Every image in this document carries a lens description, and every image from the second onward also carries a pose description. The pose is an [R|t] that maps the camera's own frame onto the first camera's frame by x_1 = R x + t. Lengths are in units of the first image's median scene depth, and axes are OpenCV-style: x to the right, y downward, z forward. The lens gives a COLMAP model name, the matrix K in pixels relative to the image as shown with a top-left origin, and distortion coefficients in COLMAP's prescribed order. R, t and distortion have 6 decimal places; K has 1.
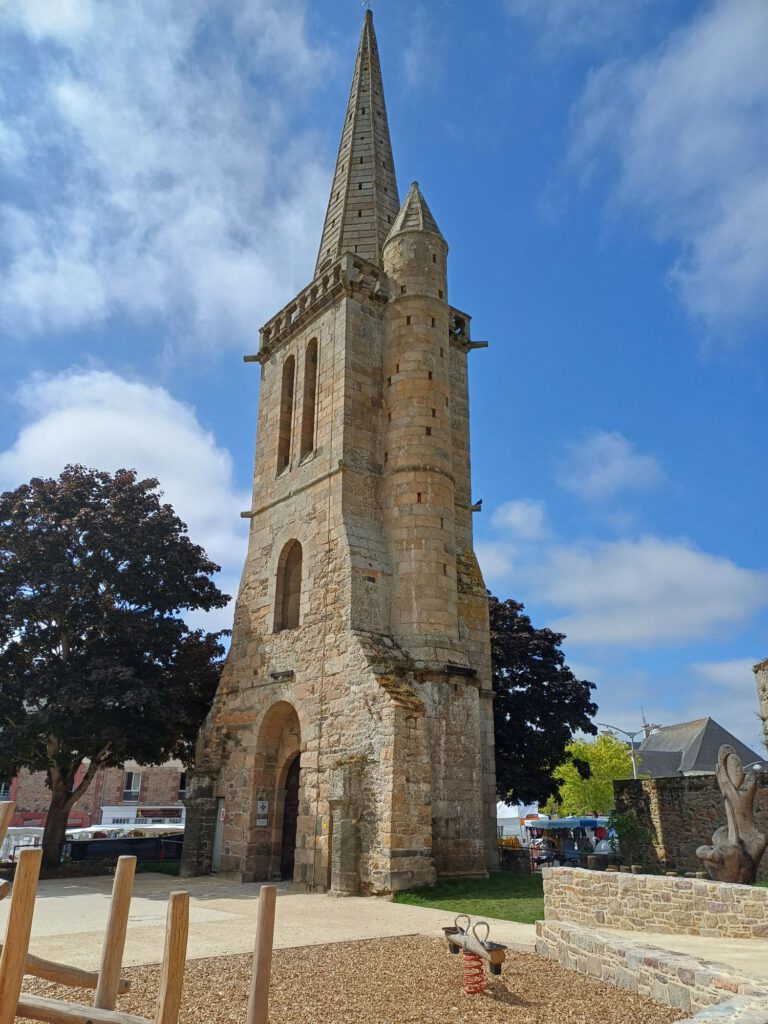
lens RADIAL K [[753.2, 0, 384.0], [0, 753.2, 512.0], [0, 0, 1]] dist [0.085426, -0.079123]
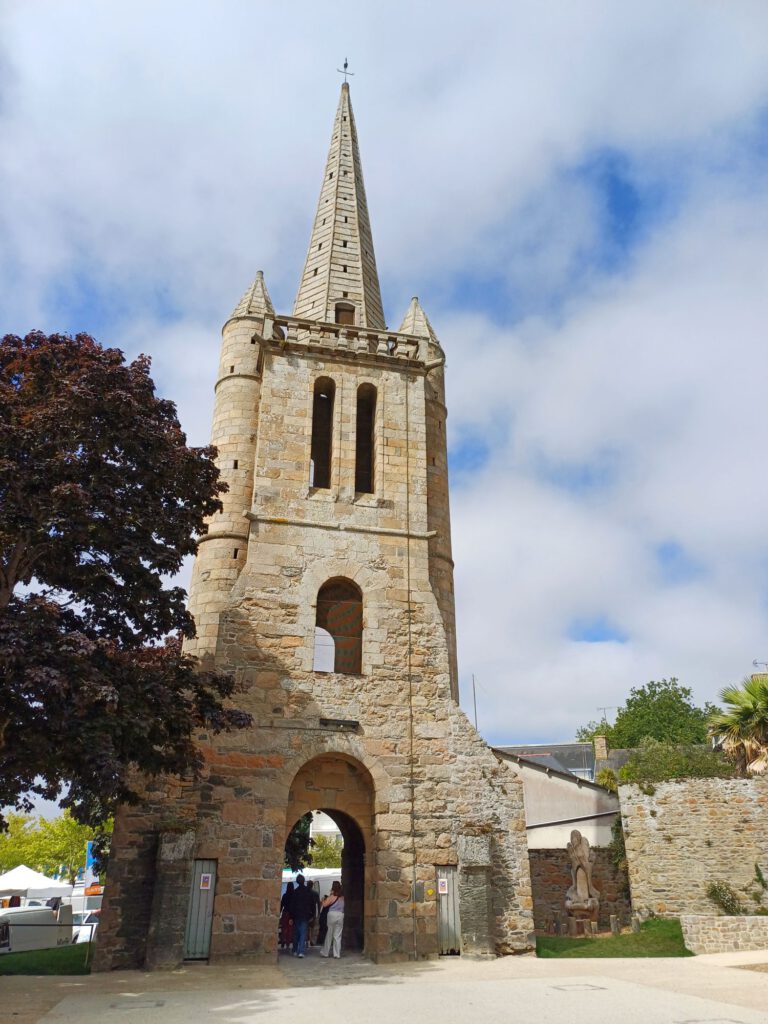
lens RADIAL K [[753.2, 0, 384.0], [0, 753.2, 512.0], [0, 0, 1]] dist [0.085426, -0.079123]
pose [[0.442619, 0.378613, 0.812859, -1.027564], [-0.327803, 0.912068, -0.246327, 0.203925], [-0.834646, -0.157429, 0.527810, 0.545077]]
